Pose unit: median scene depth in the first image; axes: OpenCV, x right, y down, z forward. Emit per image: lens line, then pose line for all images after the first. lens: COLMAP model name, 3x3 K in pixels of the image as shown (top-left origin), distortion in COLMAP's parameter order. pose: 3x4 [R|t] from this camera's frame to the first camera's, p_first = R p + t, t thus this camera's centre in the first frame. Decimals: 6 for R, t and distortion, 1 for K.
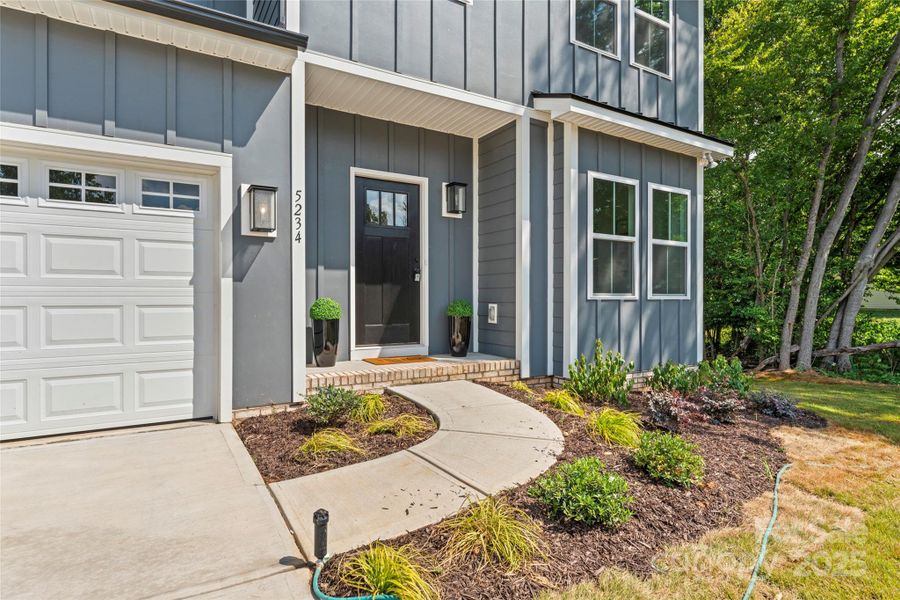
lens RADIAL K [[486.6, 0, 448.6], [0, 486.6, 295.7], [0, 0, 1]] dist [-0.003641, -0.000039]
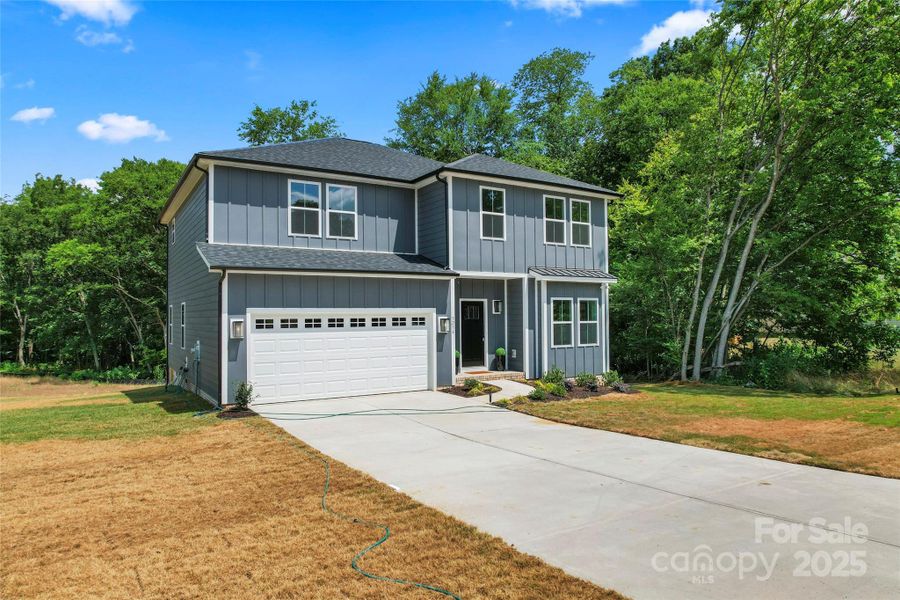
lens RADIAL K [[577.4, 0, 452.2], [0, 577.4, 307.6], [0, 0, 1]] dist [-0.024146, 0.004062]
pose [[0.999767, -0.010846, 0.018655, -0.273540], [0.011048, 0.999881, -0.010728, -0.167925], [-0.018537, 0.010931, 0.999768, -1.914249]]
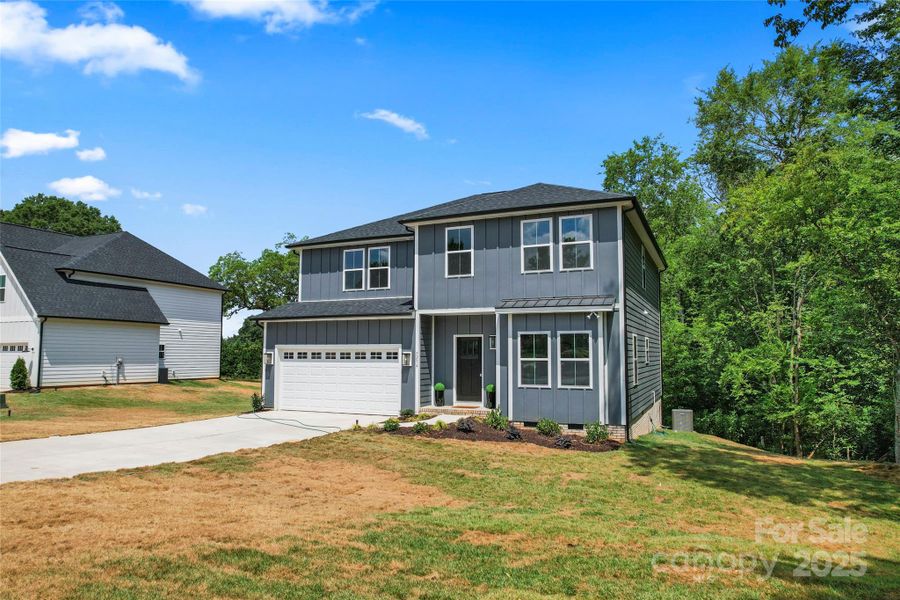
lens RADIAL K [[577.4, 0, 453.0], [0, 577.4, 304.0], [0, 0, 1]] dist [-0.024146, 0.004062]
pose [[0.576091, -0.073061, -0.814114, 2.254707], [0.003675, 0.996219, -0.086803, -0.141836], [0.817377, 0.047014, 0.574181, -0.809704]]
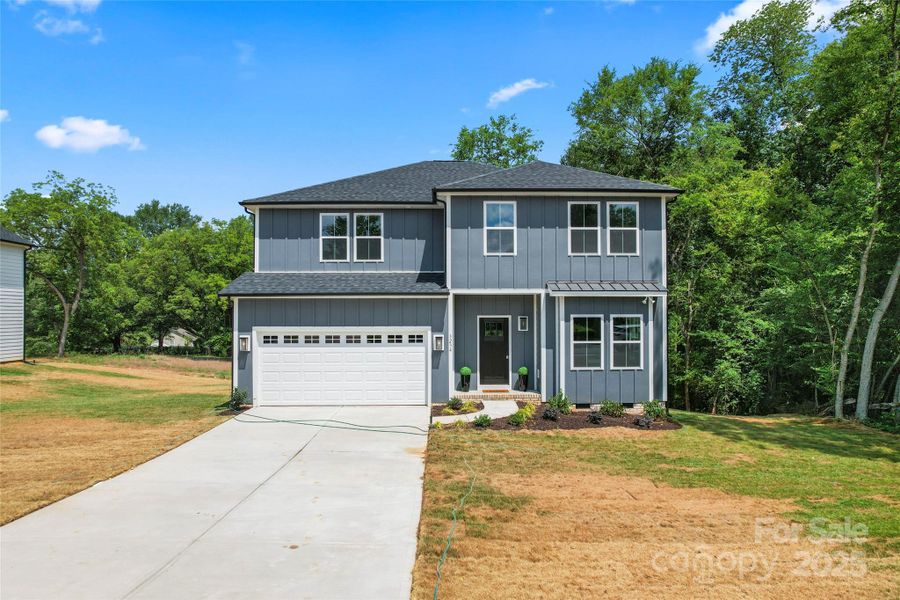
lens RADIAL K [[577.4, 0, 453.5], [0, 577.4, 302.1], [0, 0, 1]] dist [-0.024146, 0.004062]
pose [[0.870221, -0.016194, -0.492396, 1.100893], [0.006887, 0.999762, -0.020711, -0.249624], [0.492614, 0.014632, 0.870125, -1.591567]]
